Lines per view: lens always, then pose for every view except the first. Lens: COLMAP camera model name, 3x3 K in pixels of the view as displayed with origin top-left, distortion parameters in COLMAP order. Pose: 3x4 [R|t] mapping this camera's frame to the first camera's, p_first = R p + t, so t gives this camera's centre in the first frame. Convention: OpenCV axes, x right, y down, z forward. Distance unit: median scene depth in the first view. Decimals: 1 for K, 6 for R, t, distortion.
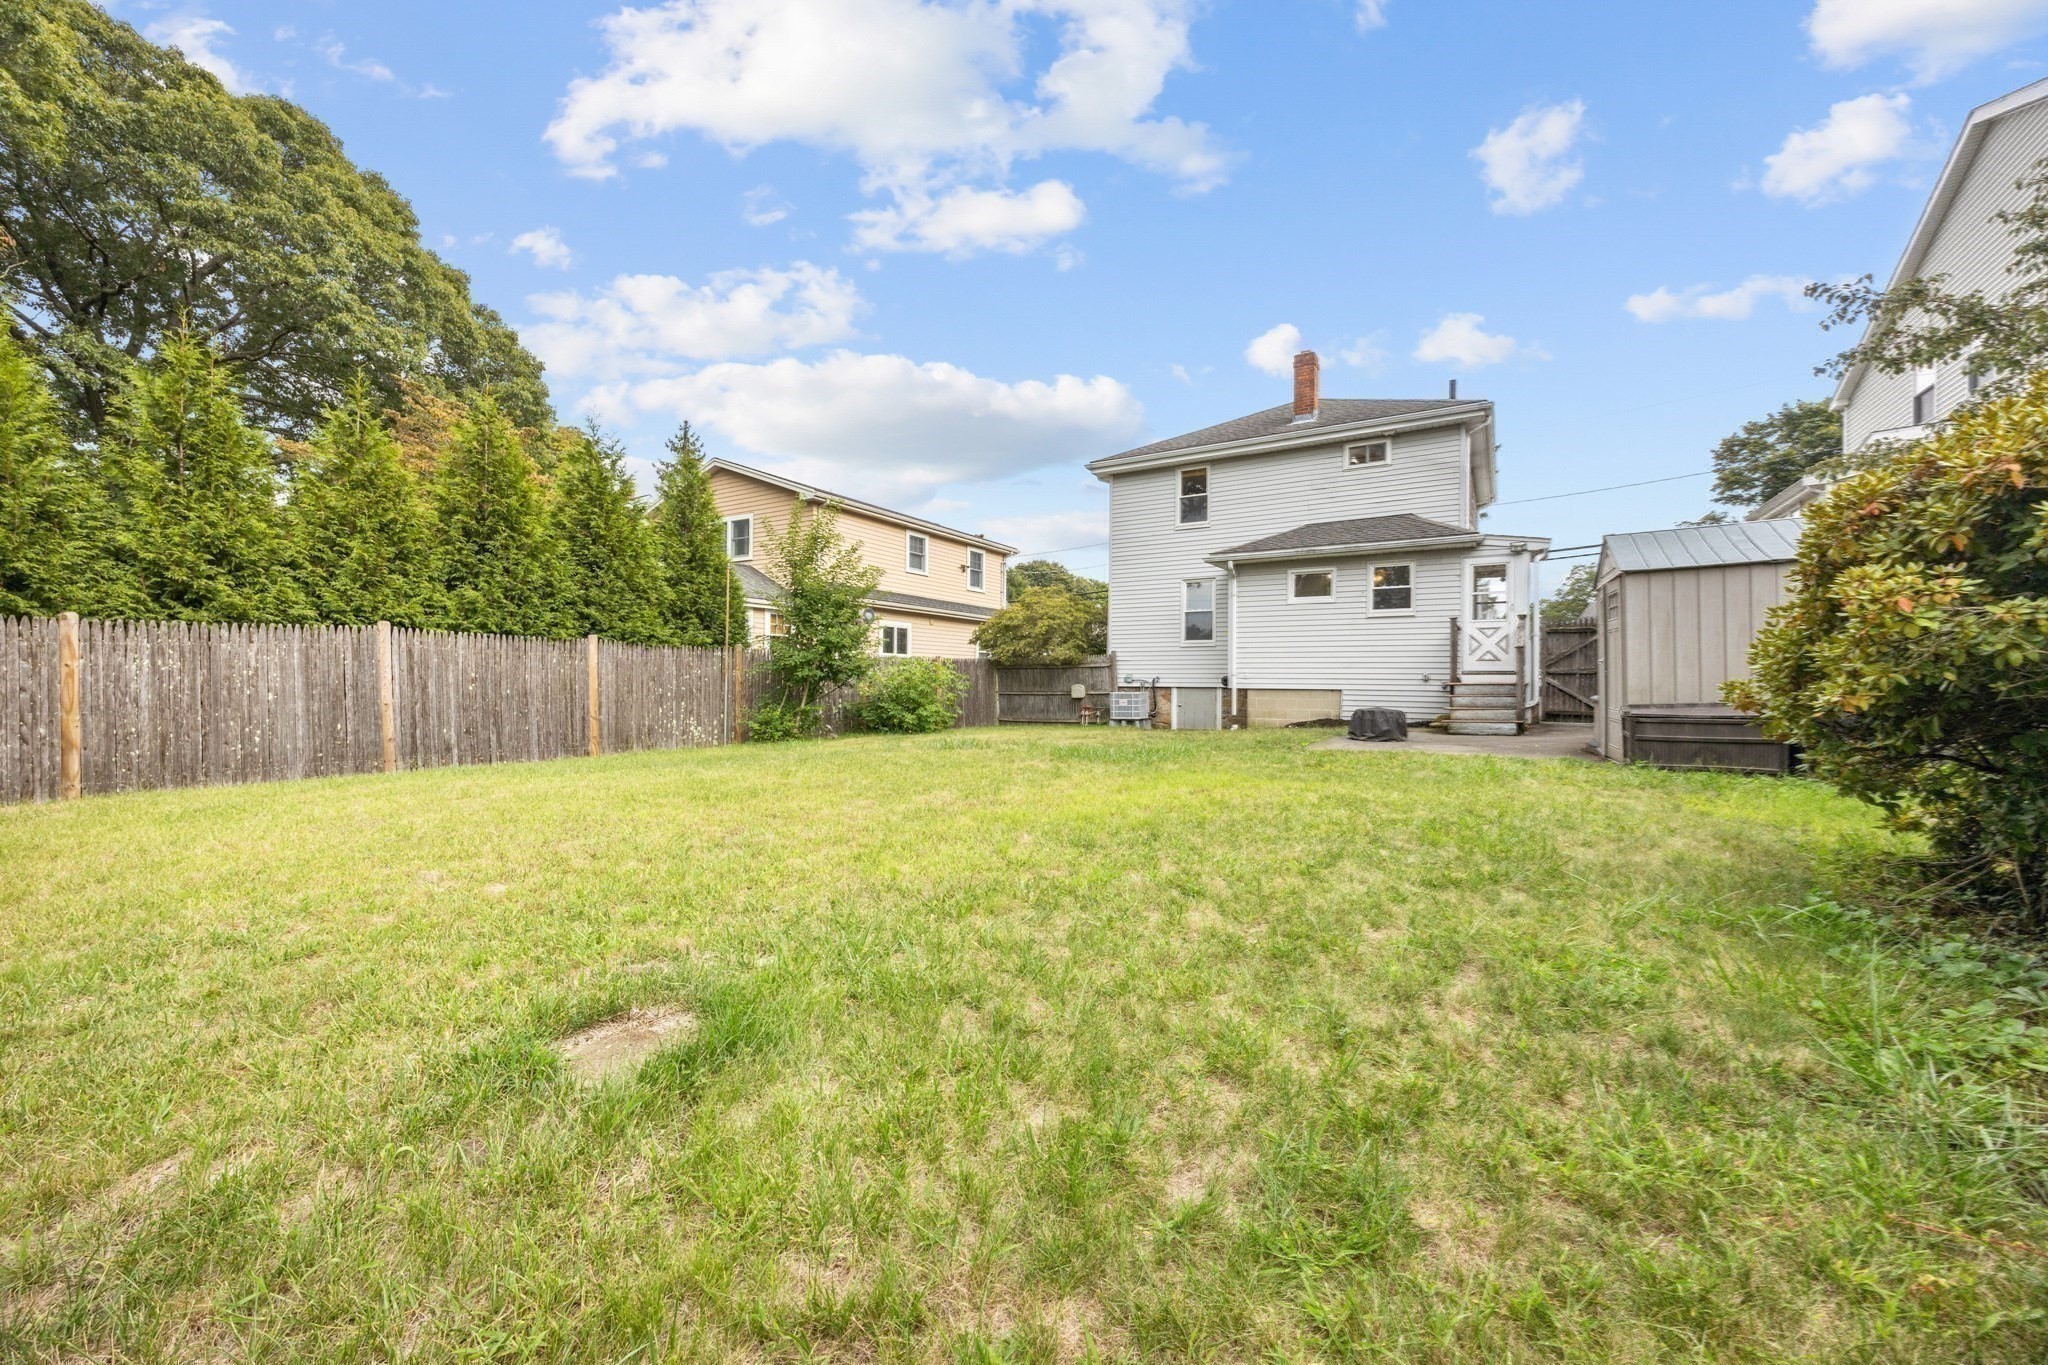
lens RADIAL K [[786.1, 0, 1027.5], [0, 786.1, 680.1], [0, 0, 1]] dist [-0.003287, -0.000571]
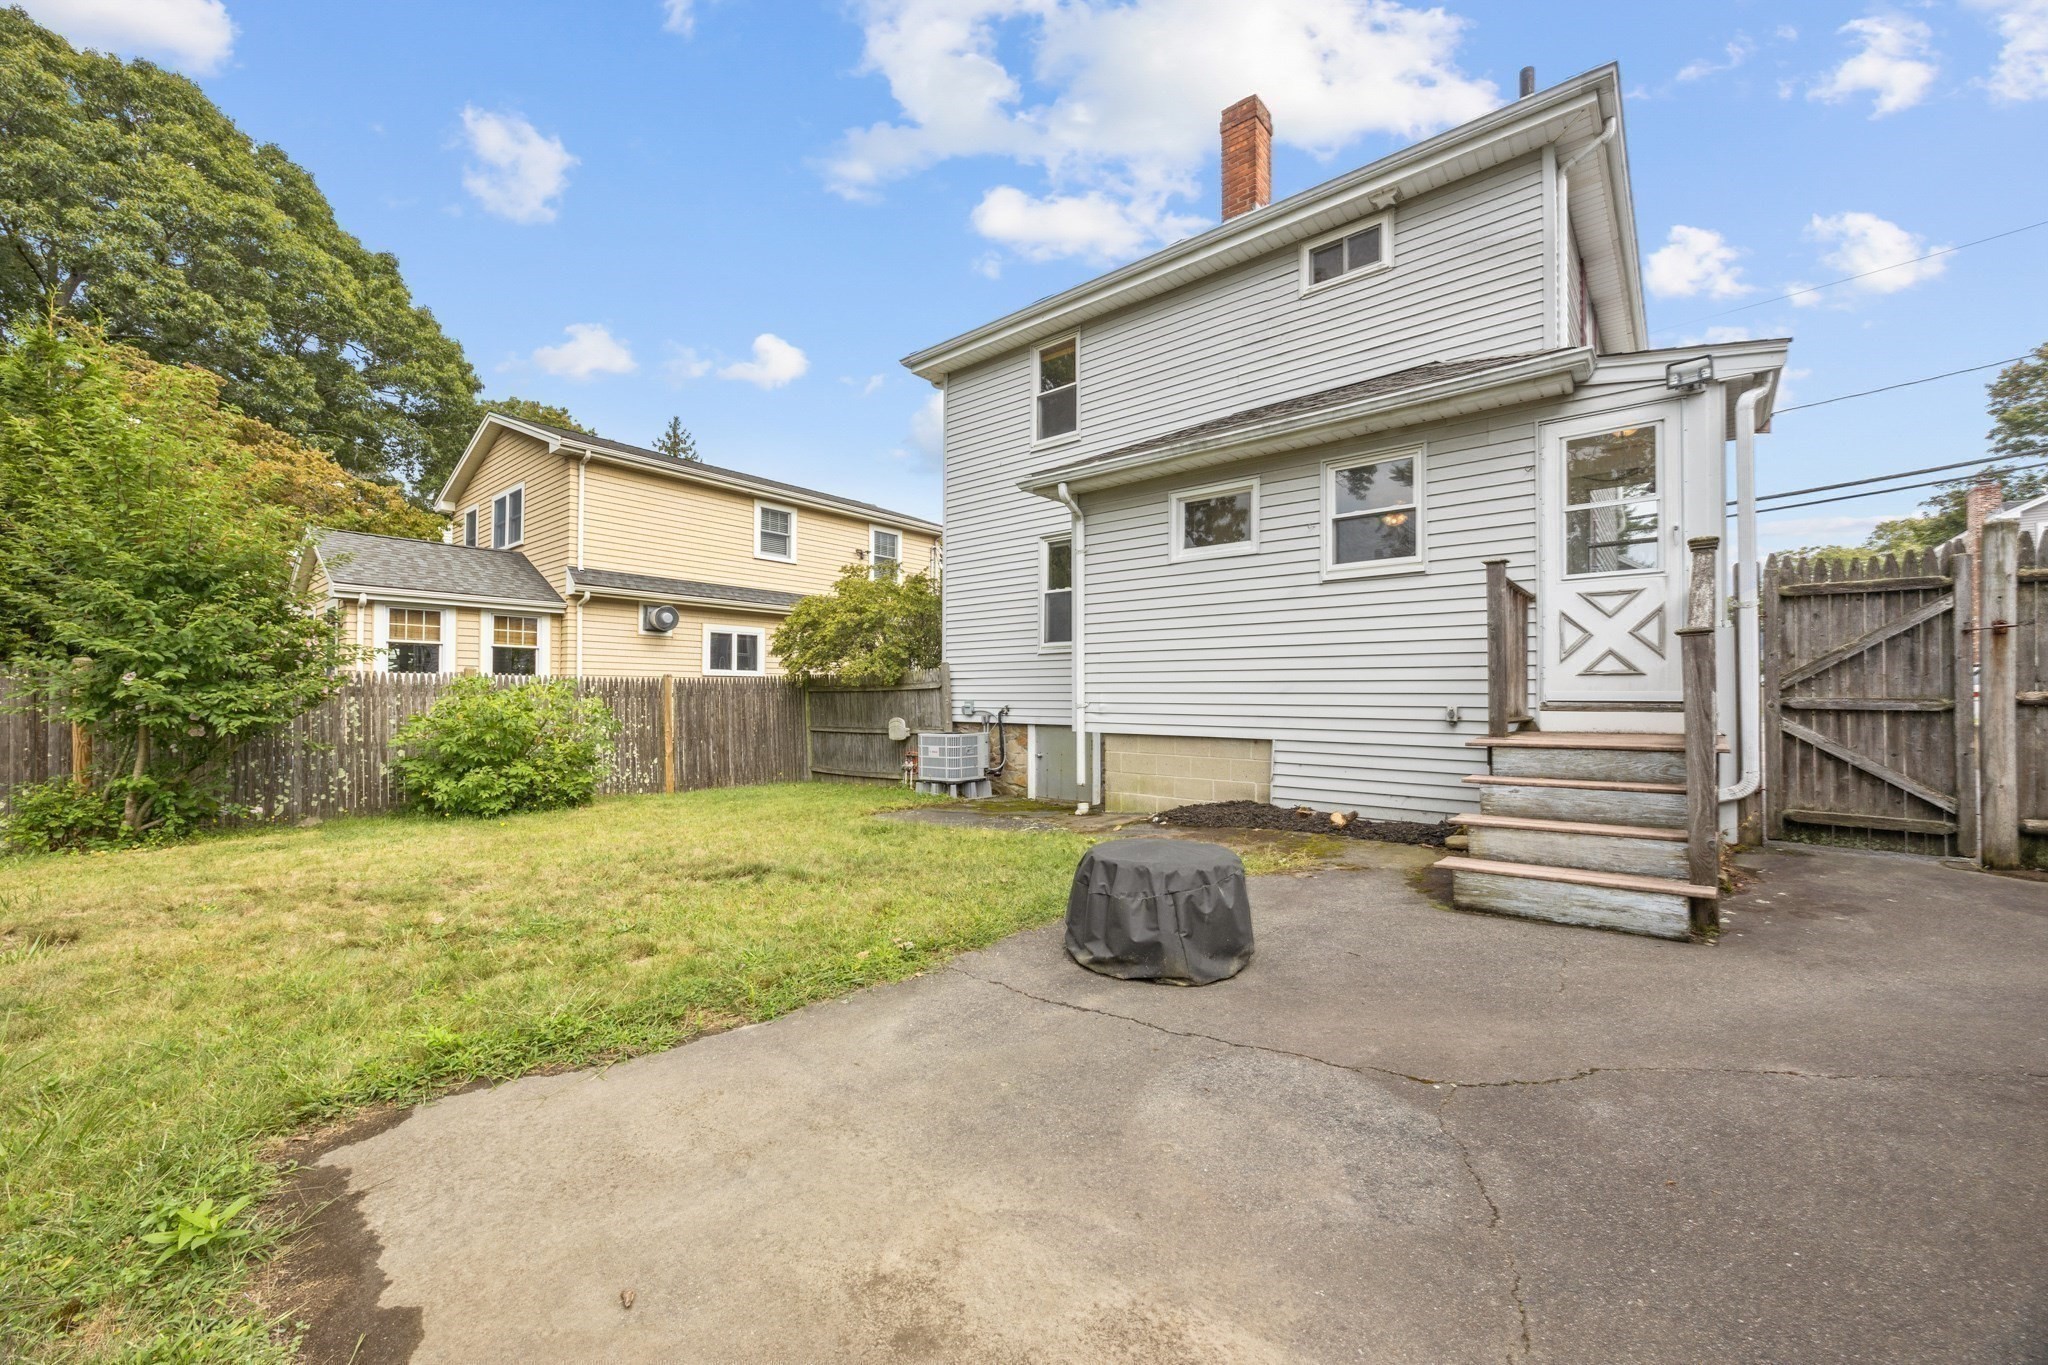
lens RADIAL K [[786.1, 0, 1024.2], [0, 786.1, 683.4], [0, 0, 1]] dist [-0.003287, -0.000571]
pose [[0.987912, -0.008368, -0.154788, 0.301977], [0.006229, 0.999878, -0.014294, -0.014141], [0.154888, 0.013157, 0.987844, 0.477822]]
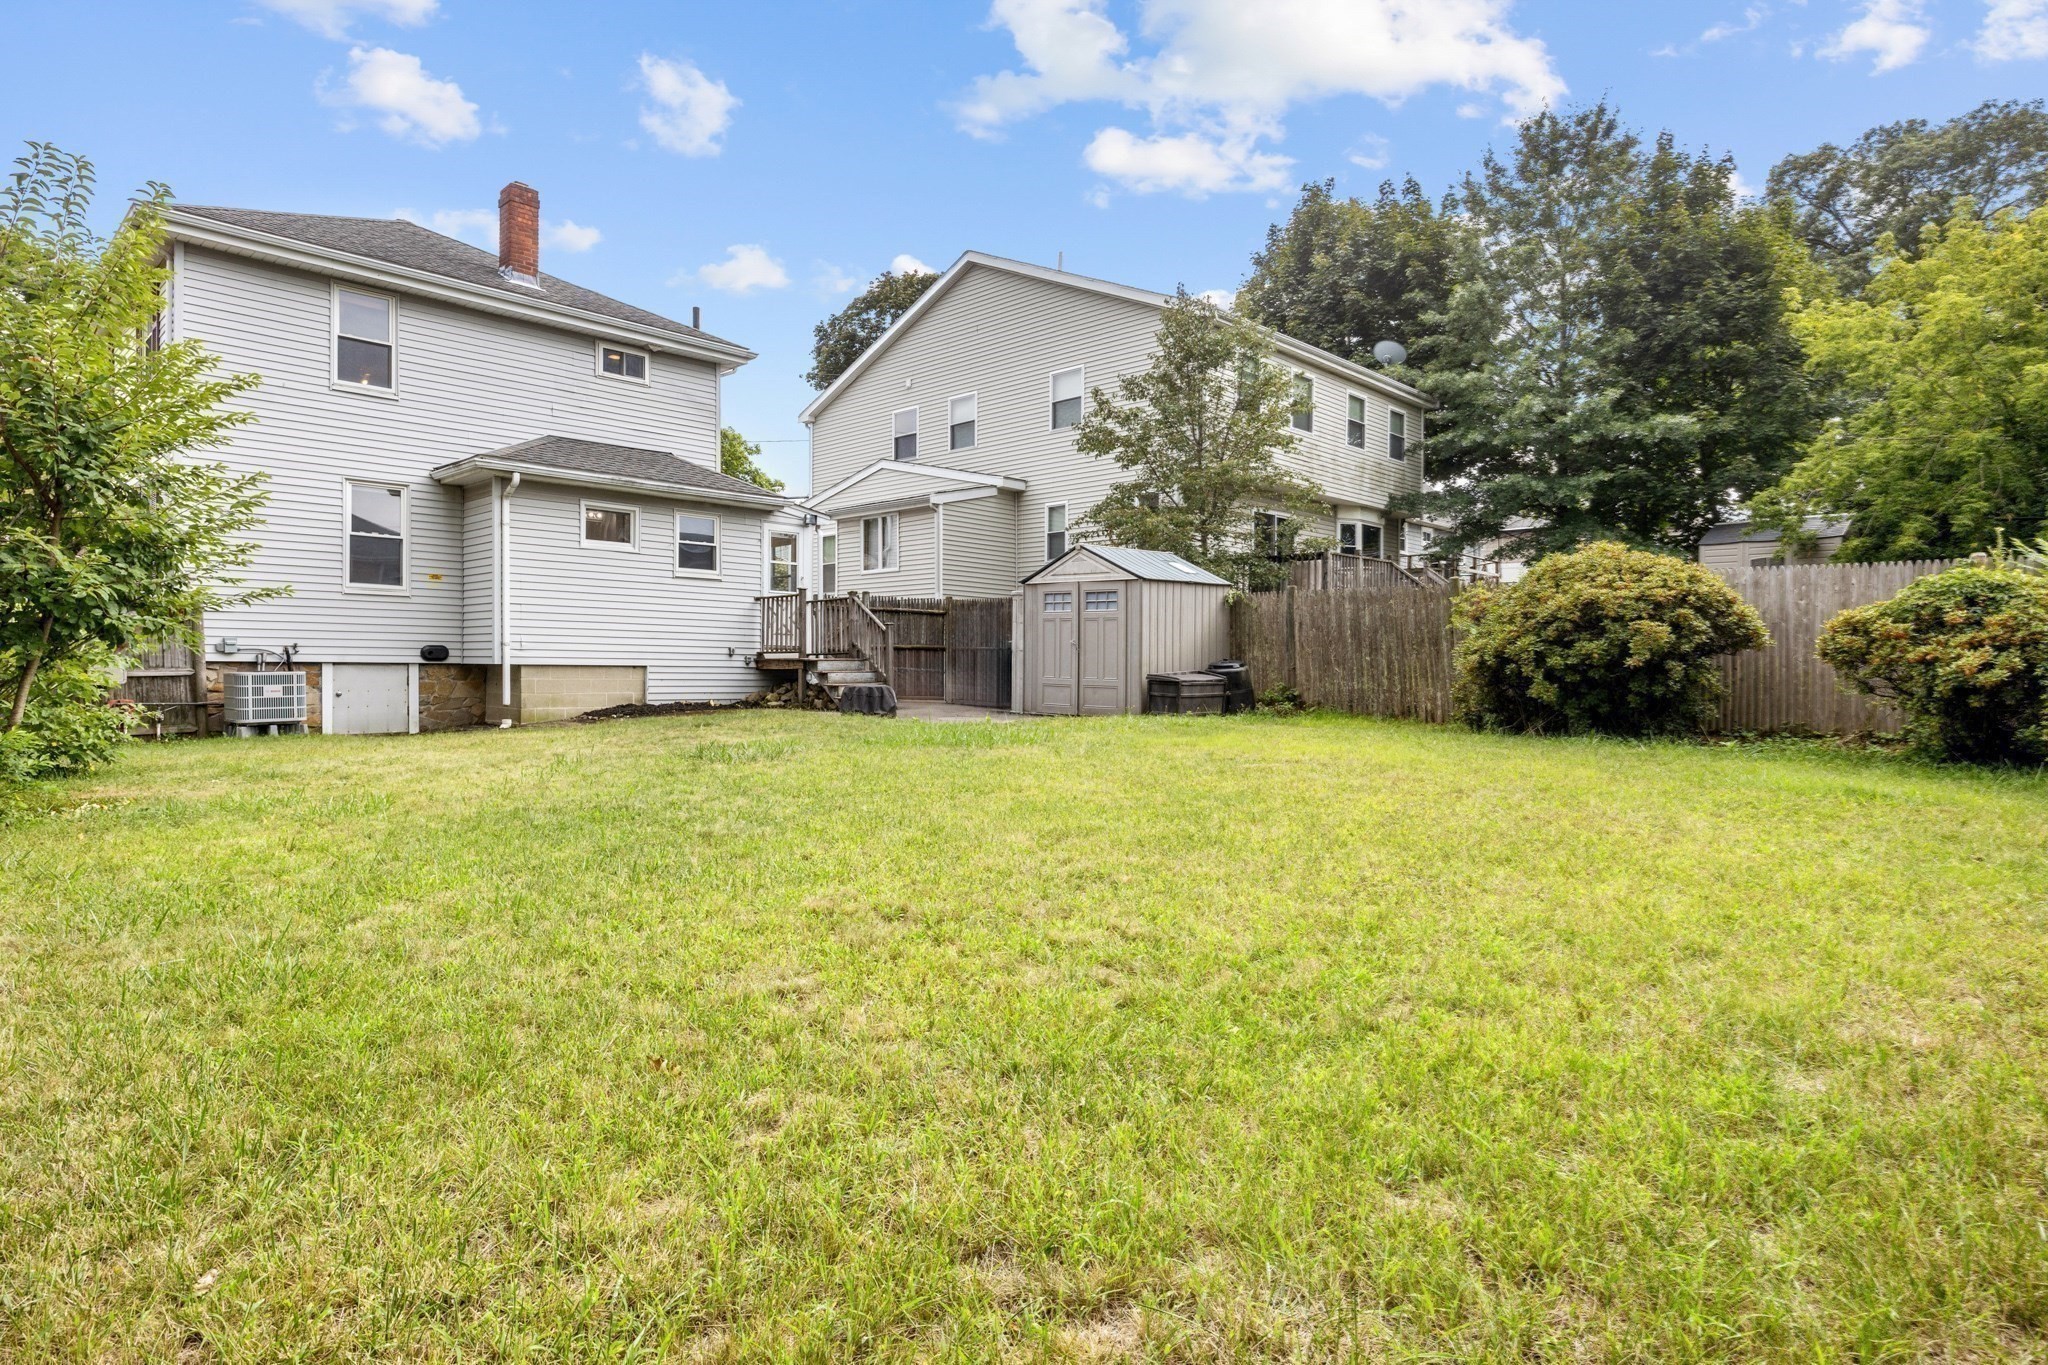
lens RADIAL K [[1143.6, 0, 1029.3], [0, 1143.6, 669.6], [0, 0, 1]] dist [0.002557, 0.000198]
pose [[0.210997, -0.008213, 0.977452, -0.585220], [-0.011436, 0.999876, 0.010870, -0.000932], [-0.977420, -0.013471, 0.210877, 0.355053]]
